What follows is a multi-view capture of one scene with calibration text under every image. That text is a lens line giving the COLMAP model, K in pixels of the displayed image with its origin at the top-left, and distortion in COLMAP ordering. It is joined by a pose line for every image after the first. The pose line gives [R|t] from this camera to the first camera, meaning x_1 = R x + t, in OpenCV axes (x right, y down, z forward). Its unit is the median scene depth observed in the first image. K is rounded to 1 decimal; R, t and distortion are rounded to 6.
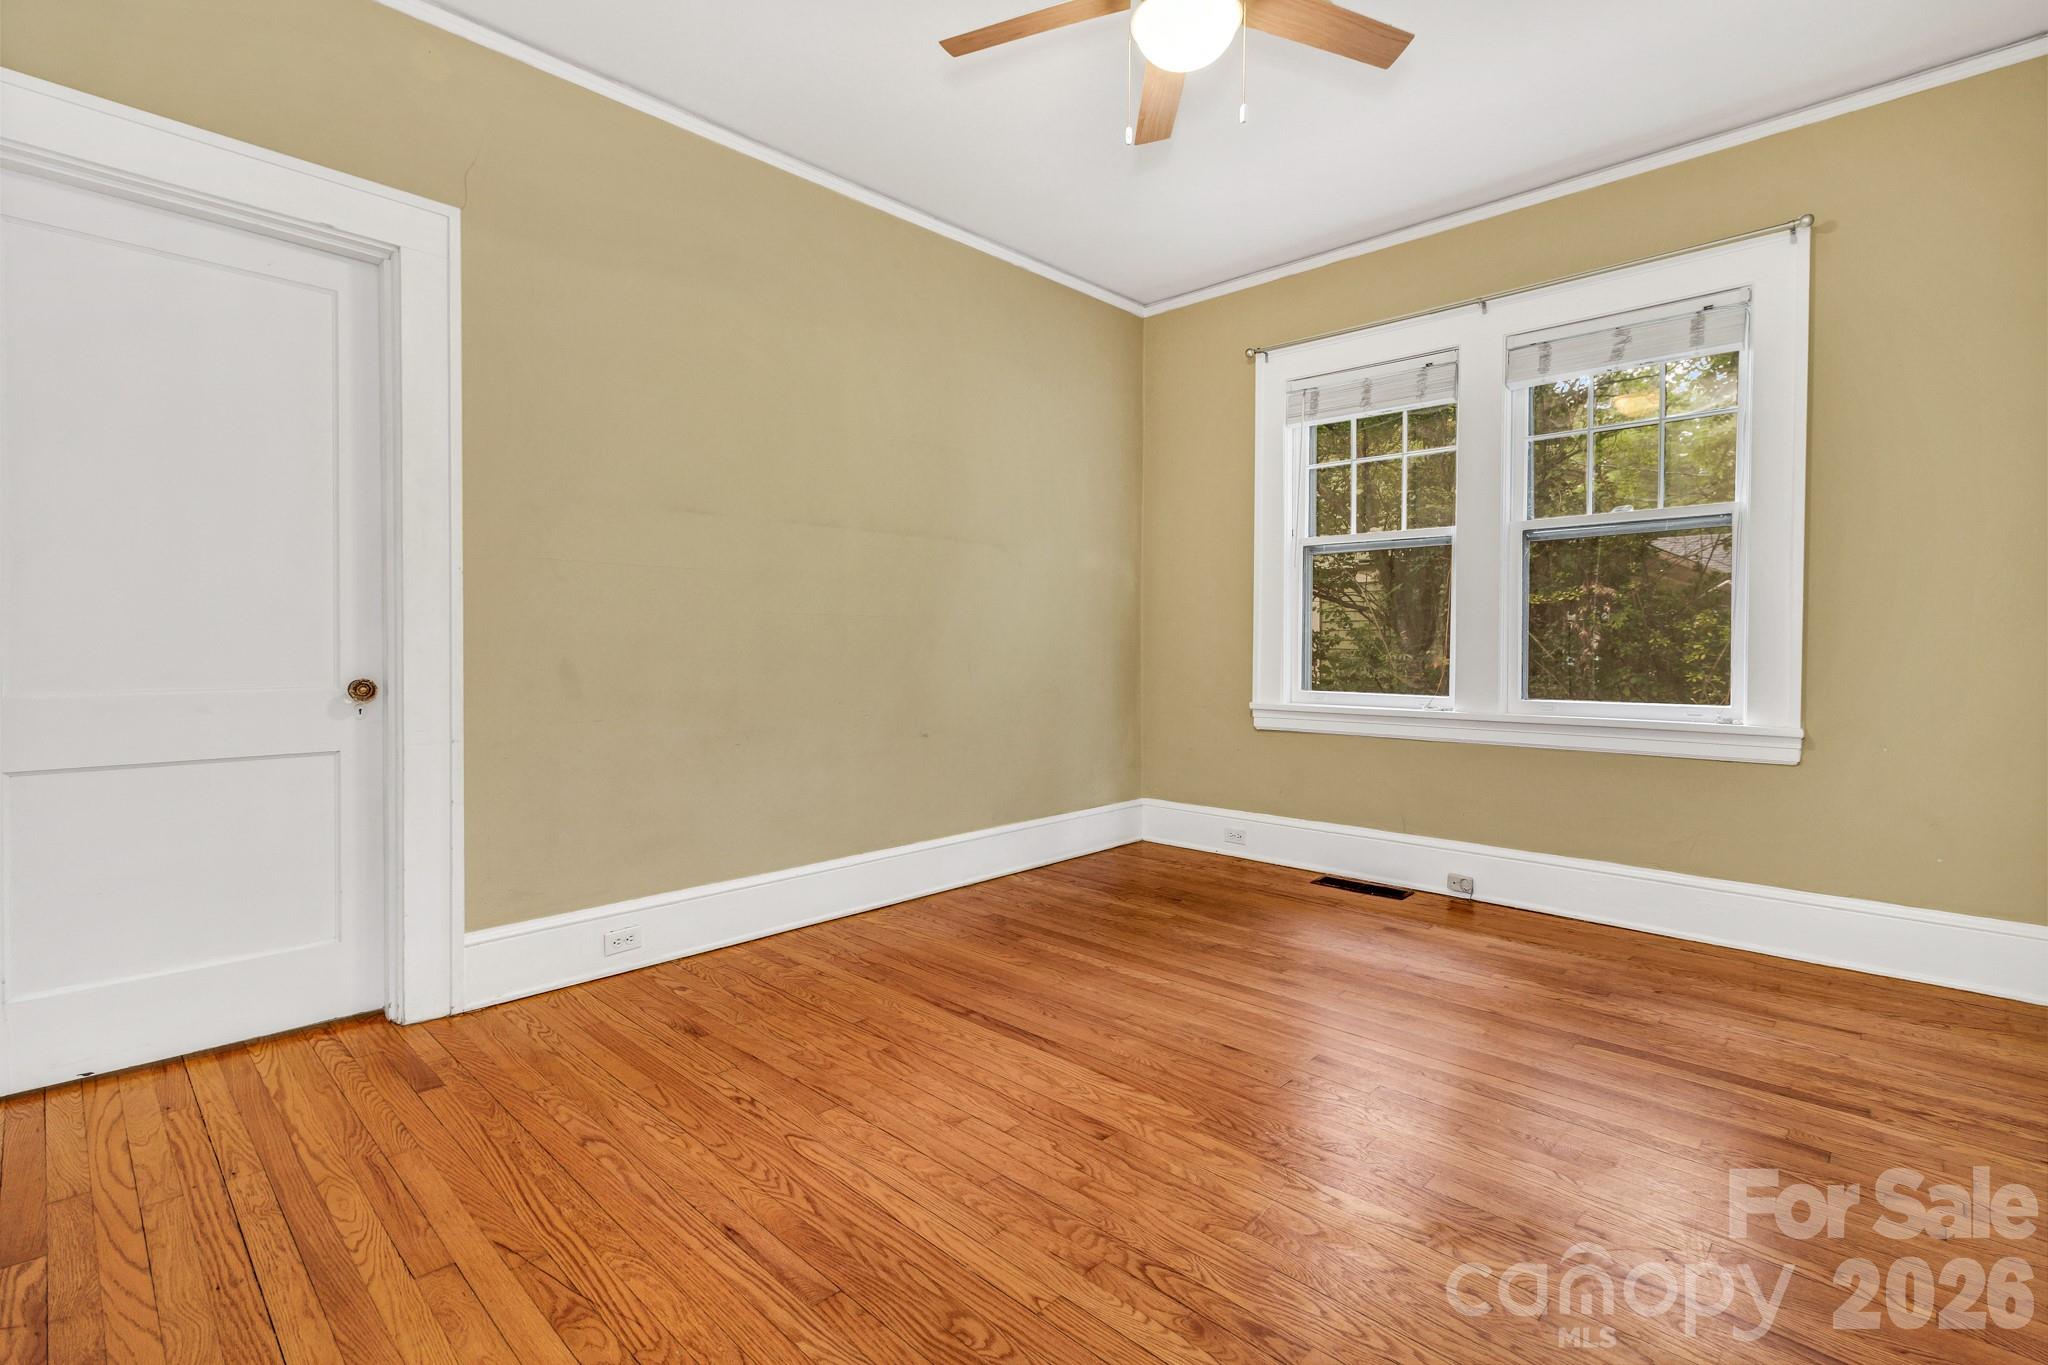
lens RADIAL K [[944.6, 0, 1045.4], [0, 944.6, 663.1], [0, 0, 1]] dist [0.001399, -0.000922]
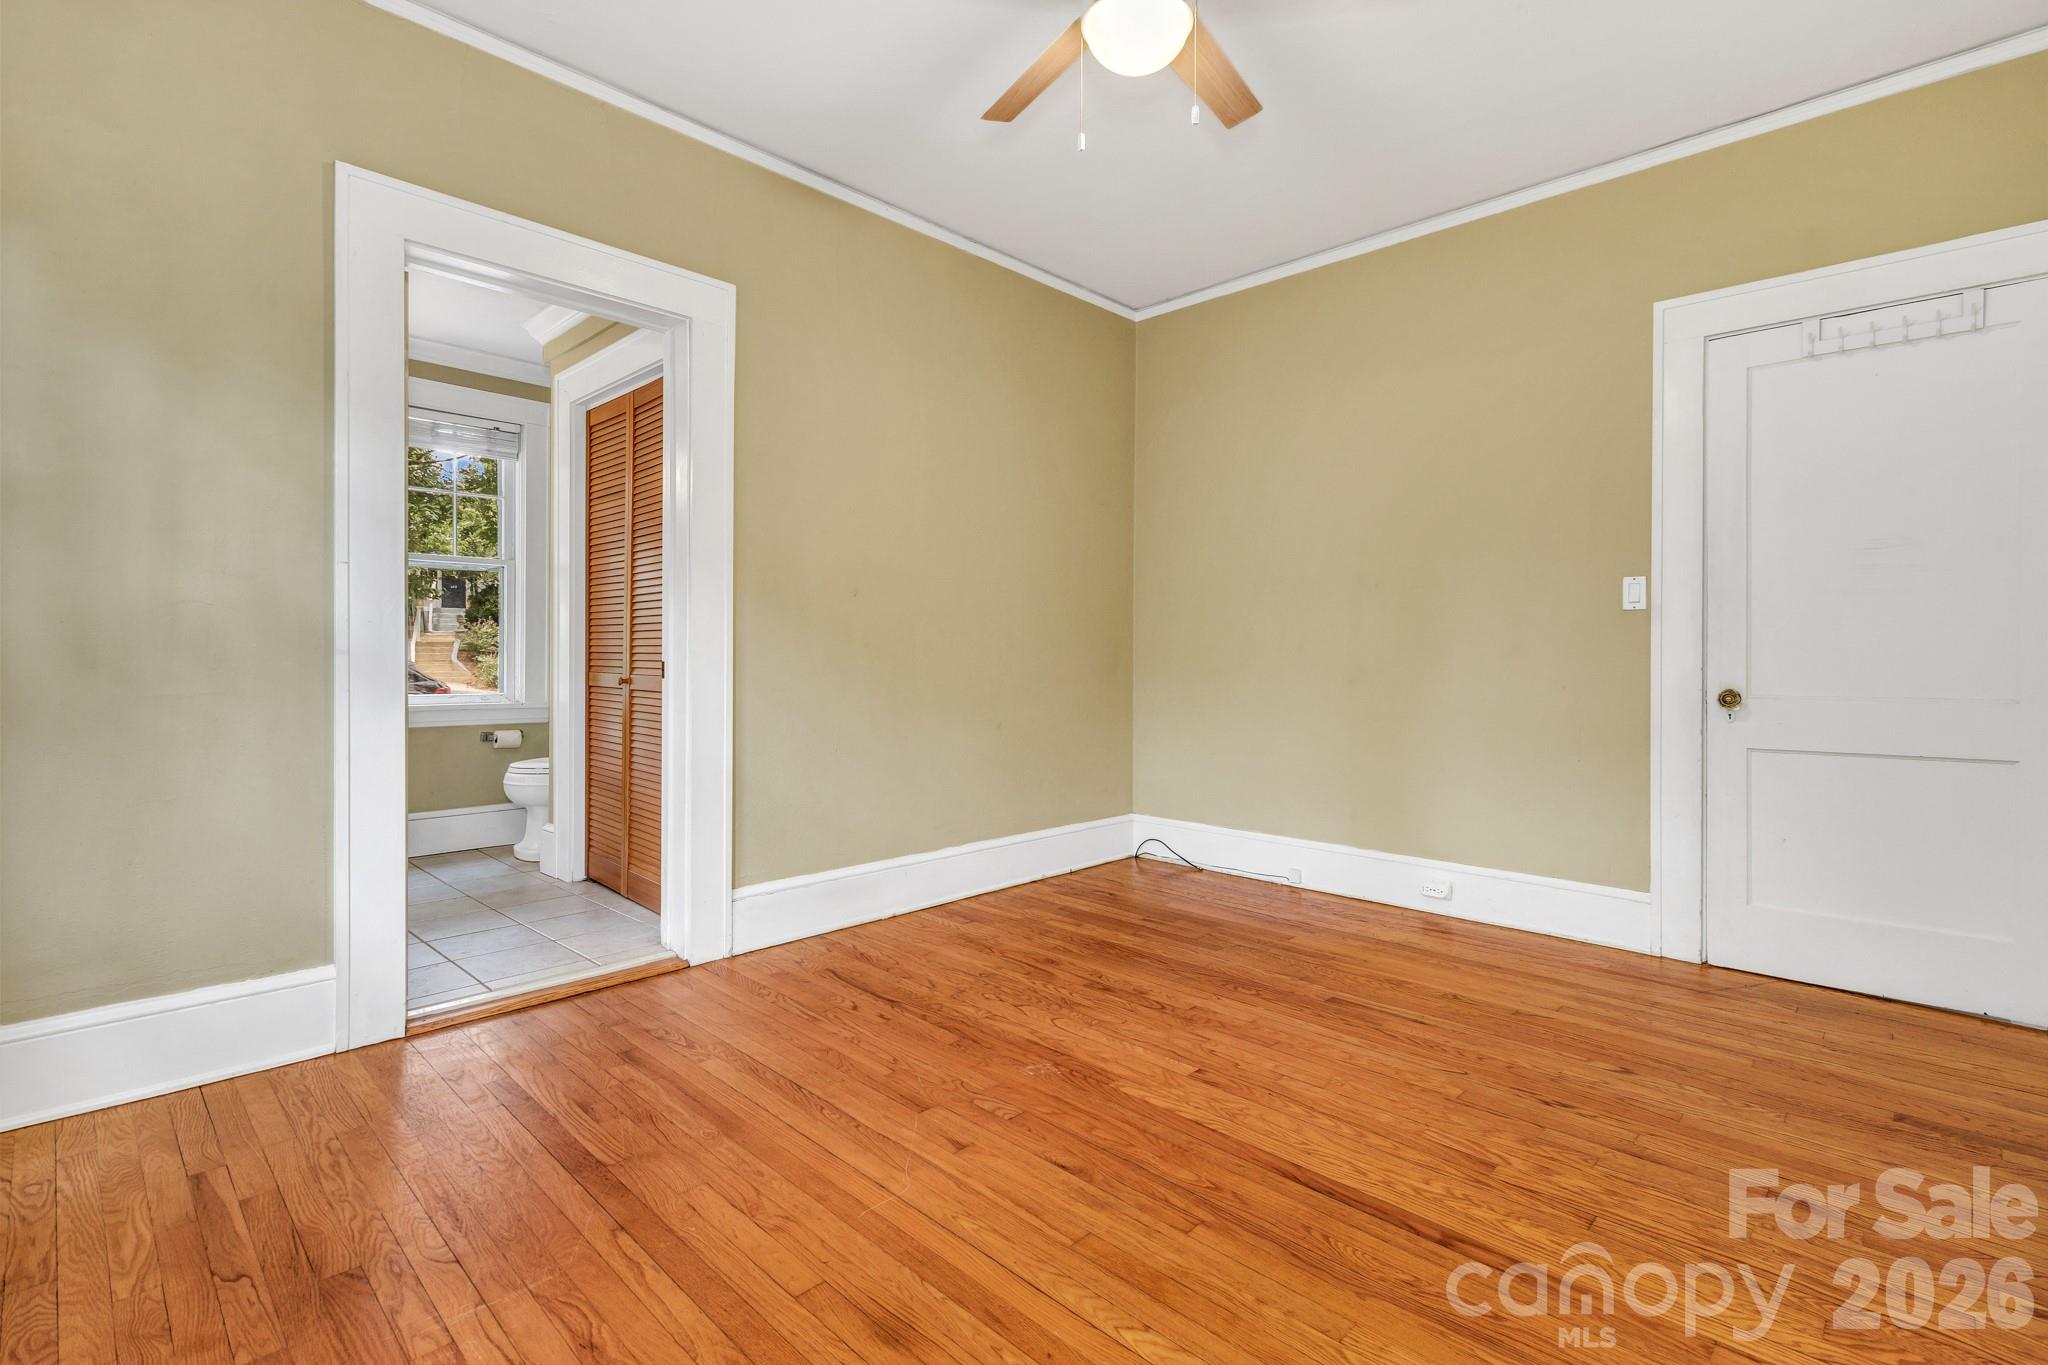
lens RADIAL K [[944.6, 0, 1053.2], [0, 944.6, 662.1], [0, 0, 1]] dist [0.001399, -0.000922]
pose [[-0.999952, -0.009746, 0.000383, 0.171857], [-0.009730, 0.999493, 0.030328, -0.030617], [-0.000678, 0.030323, -0.999540, 1.500277]]
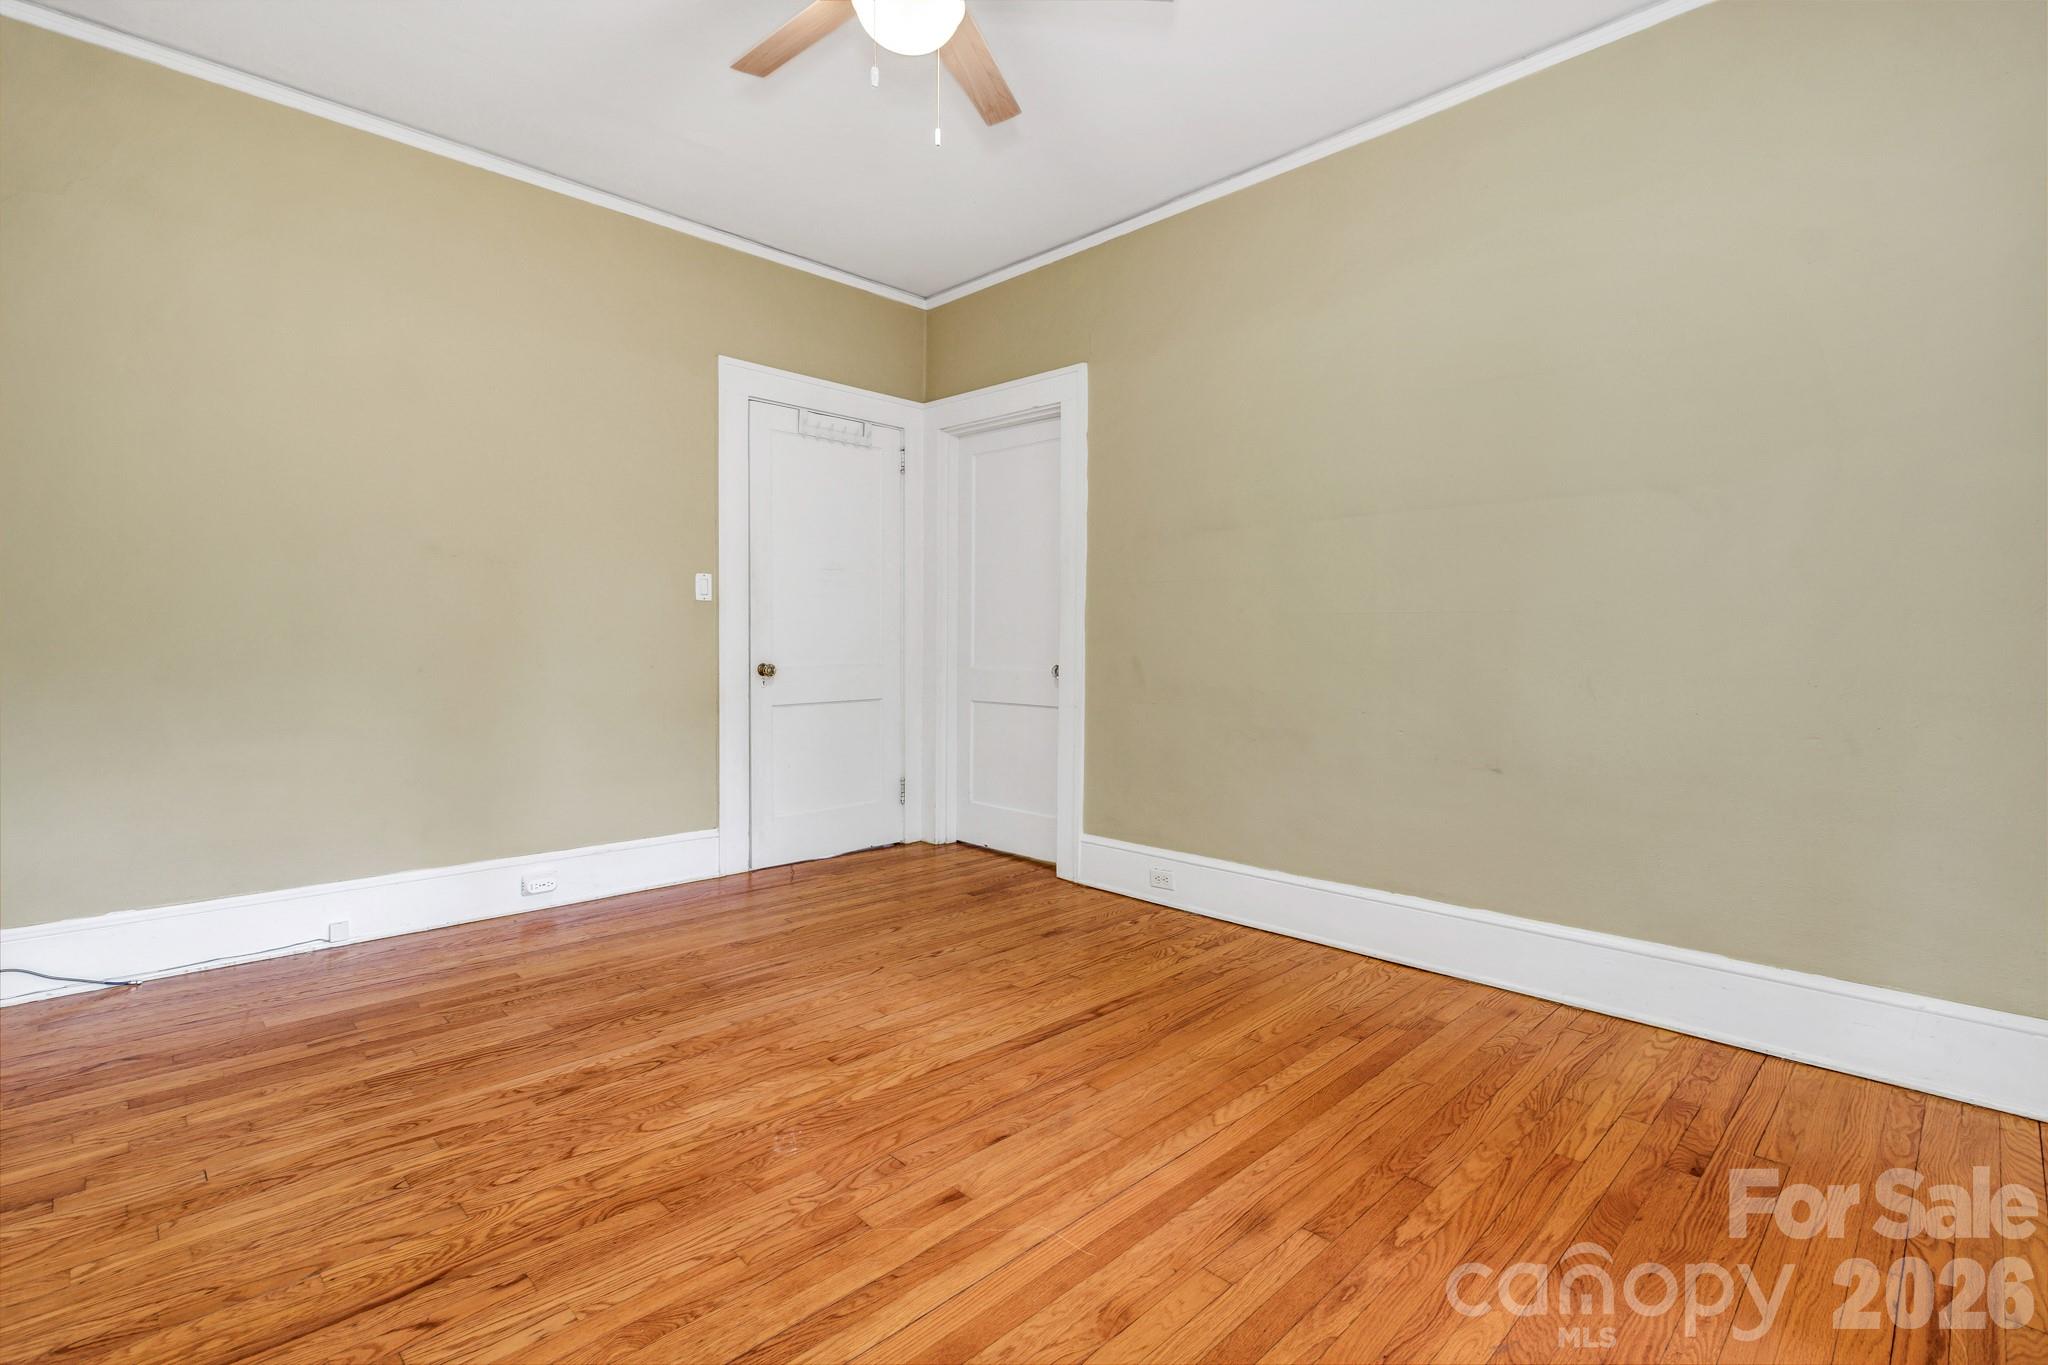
lens RADIAL K [[944.6, 0, 1012.3], [0, 944.6, 662.9], [0, 0, 1]] dist [0.001399, -0.000922]
pose [[-0.043595, 0.018655, -0.998875, 0.843852], [-0.028921, 0.999383, 0.019927, -0.015485], [0.998631, 0.029757, -0.043029, 0.872798]]
